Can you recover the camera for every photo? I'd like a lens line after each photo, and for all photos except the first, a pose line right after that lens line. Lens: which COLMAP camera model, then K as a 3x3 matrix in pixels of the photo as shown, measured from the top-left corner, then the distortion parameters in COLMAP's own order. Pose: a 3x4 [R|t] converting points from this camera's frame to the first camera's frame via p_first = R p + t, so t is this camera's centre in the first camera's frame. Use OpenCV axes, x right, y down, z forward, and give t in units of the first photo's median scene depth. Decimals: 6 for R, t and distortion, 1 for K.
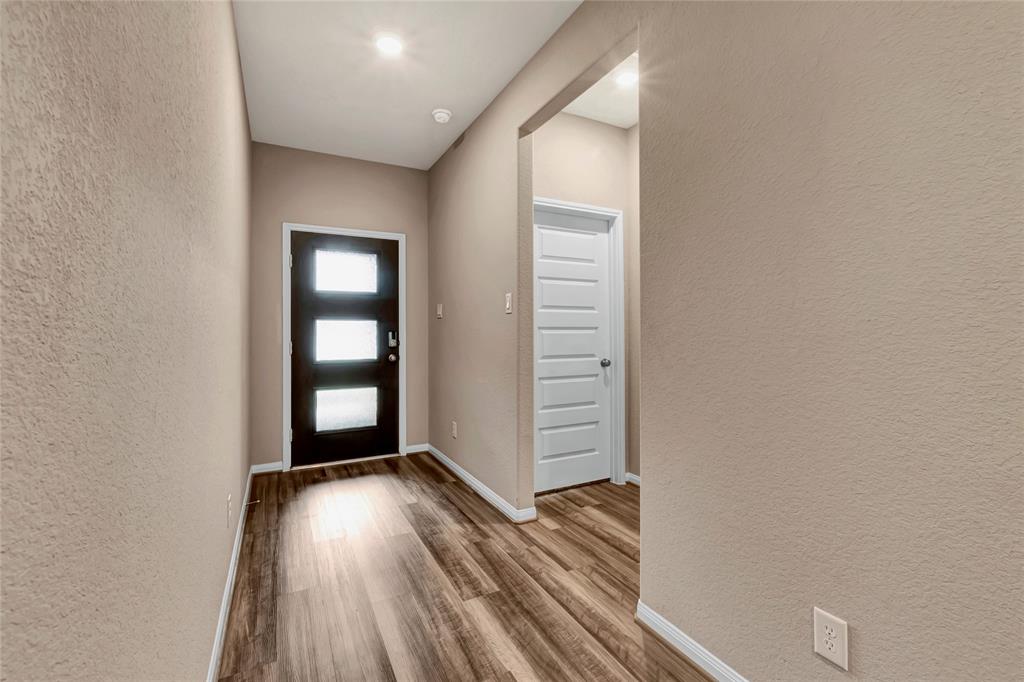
lens RADIAL K [[443.7, 0, 514.4], [0, 443.7, 329.0], [0, 0, 1]] dist [0.000455, -0.000112]
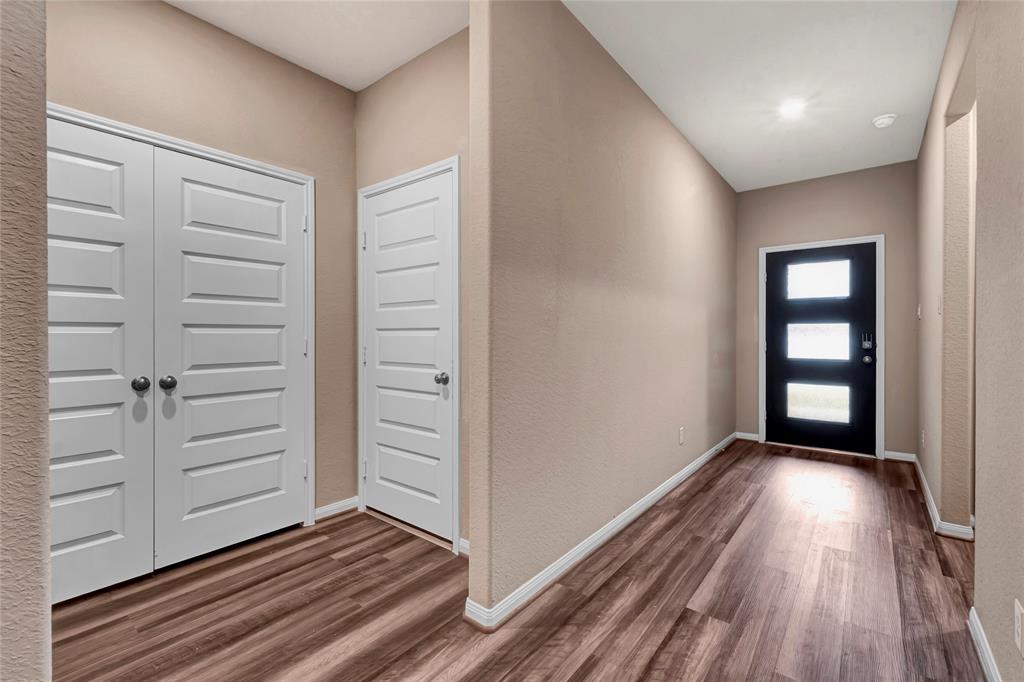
lens RADIAL K [[443.7, 0, 512.5], [0, 443.7, 338.6], [0, 0, 1]] dist [0.000455, -0.000112]
pose [[0.387635, 0.012304, -0.921731, 0.367686], [0.000299, 0.999909, 0.013473, 0.003422], [0.921813, -0.005498, 0.387596, -0.147780]]
